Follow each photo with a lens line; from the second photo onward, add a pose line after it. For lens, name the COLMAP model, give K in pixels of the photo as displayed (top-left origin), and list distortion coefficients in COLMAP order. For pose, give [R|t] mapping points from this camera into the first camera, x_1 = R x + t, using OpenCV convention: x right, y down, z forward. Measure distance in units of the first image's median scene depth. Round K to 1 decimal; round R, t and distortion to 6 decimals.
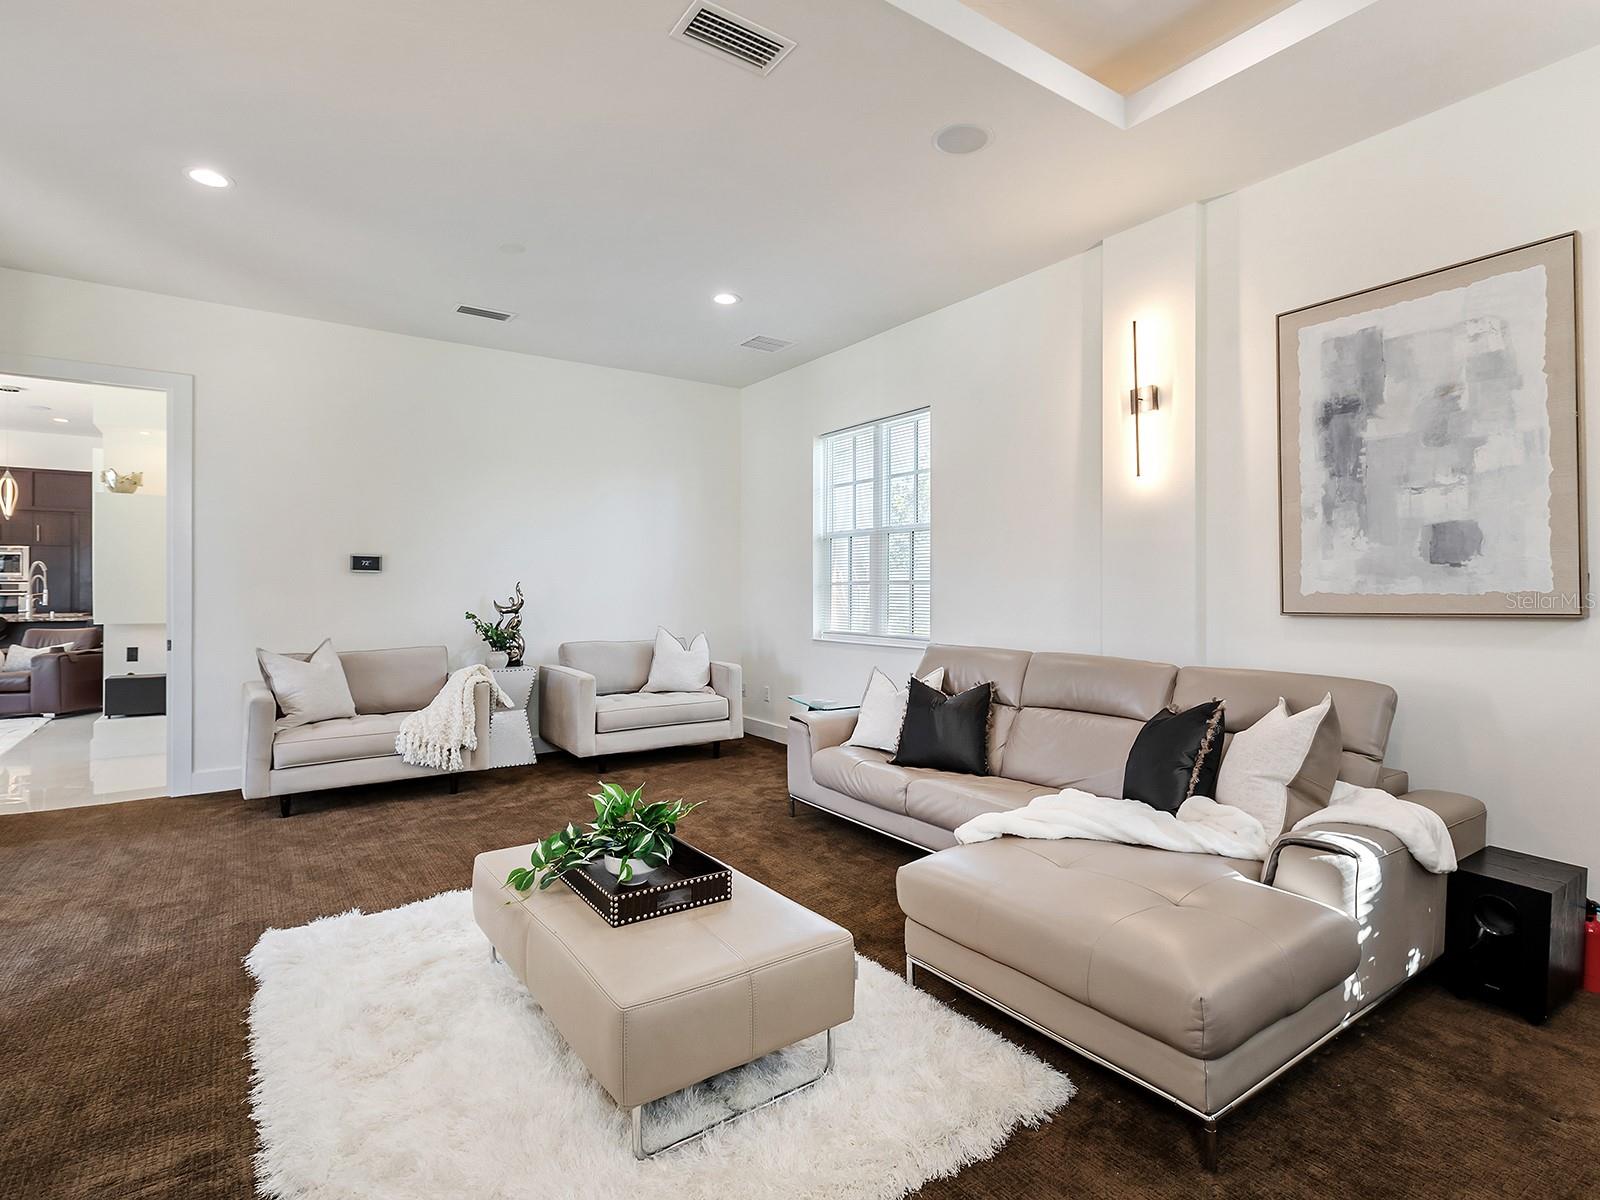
lens RADIAL K [[826.6, 0, 811.2], [0, 826.6, 575.0], [0, 0, 1]] dist [-0.002550, -0.000163]
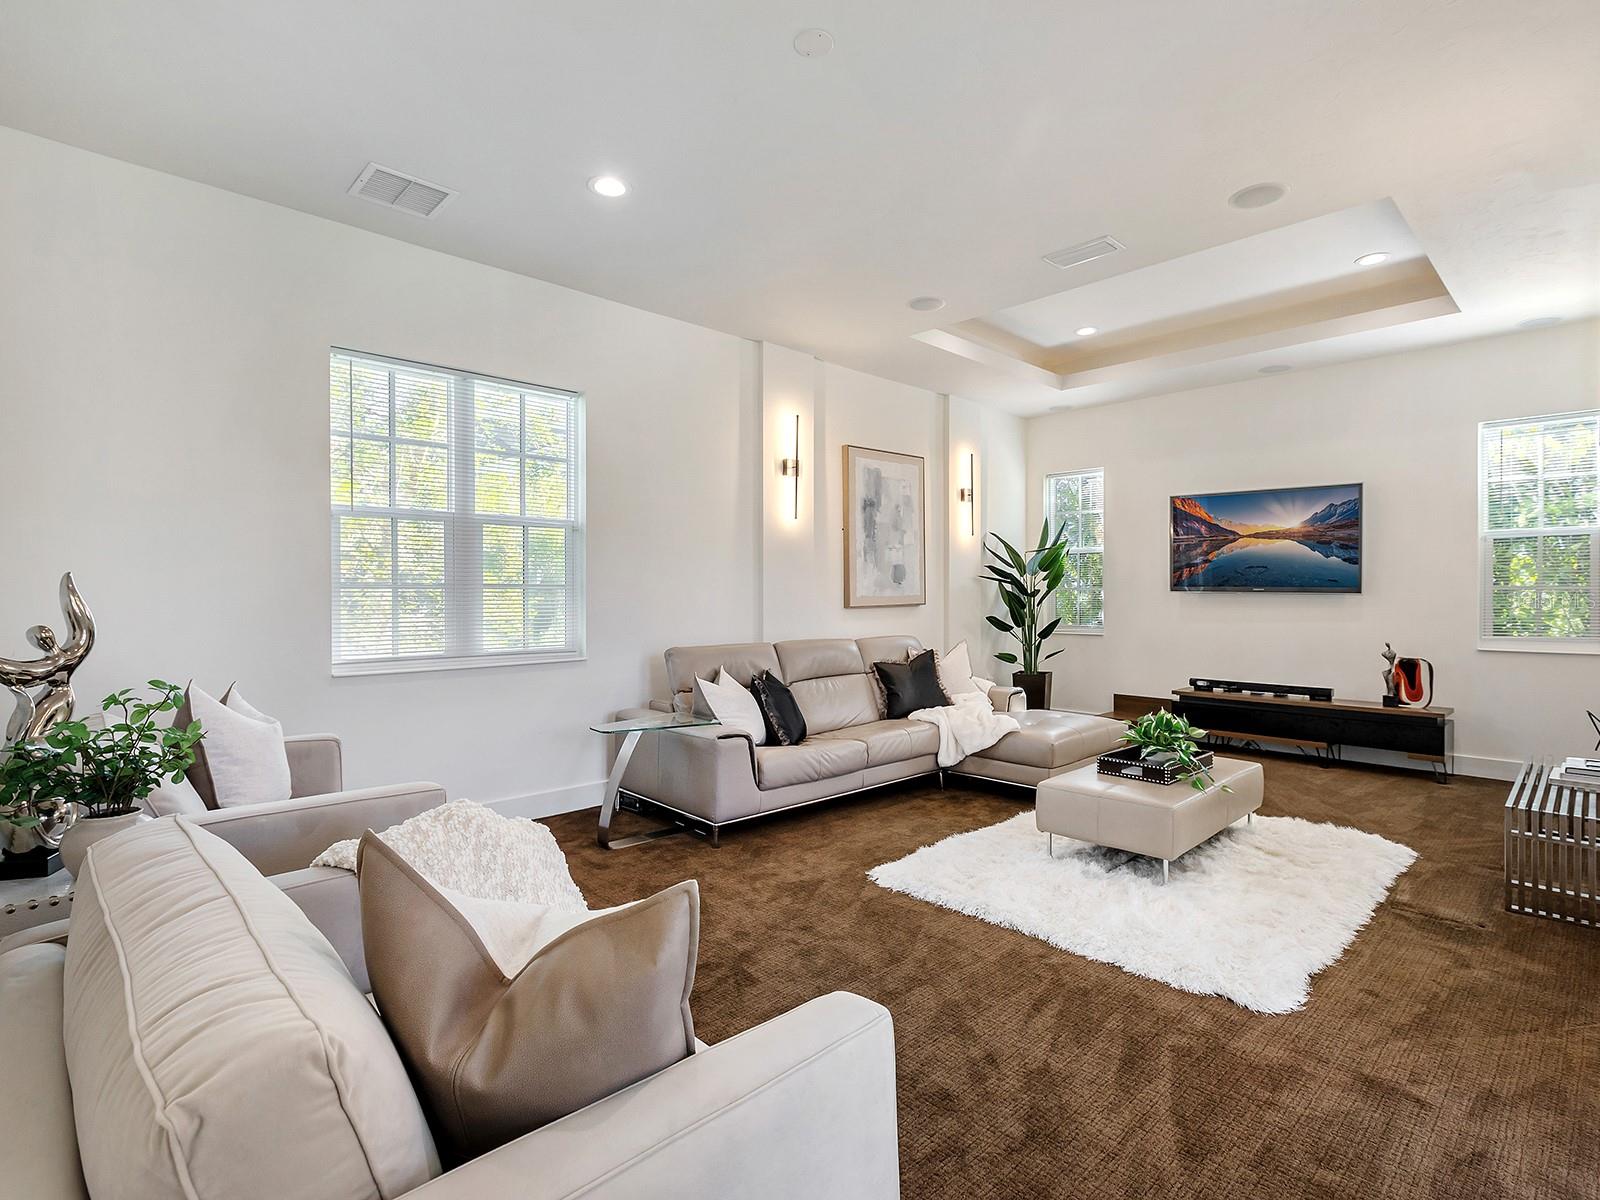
lens RADIAL K [[826.6, 0, 811.2], [0, 826.6, 575.0], [0, 0, 1]] dist [-0.002550, -0.000163]
pose [[-0.177742, 0.018294, 0.983907, -1.307488], [-0.018984, 0.999577, -0.022015, 0.017703], [-0.983894, -0.022592, -0.177319, 1.492163]]
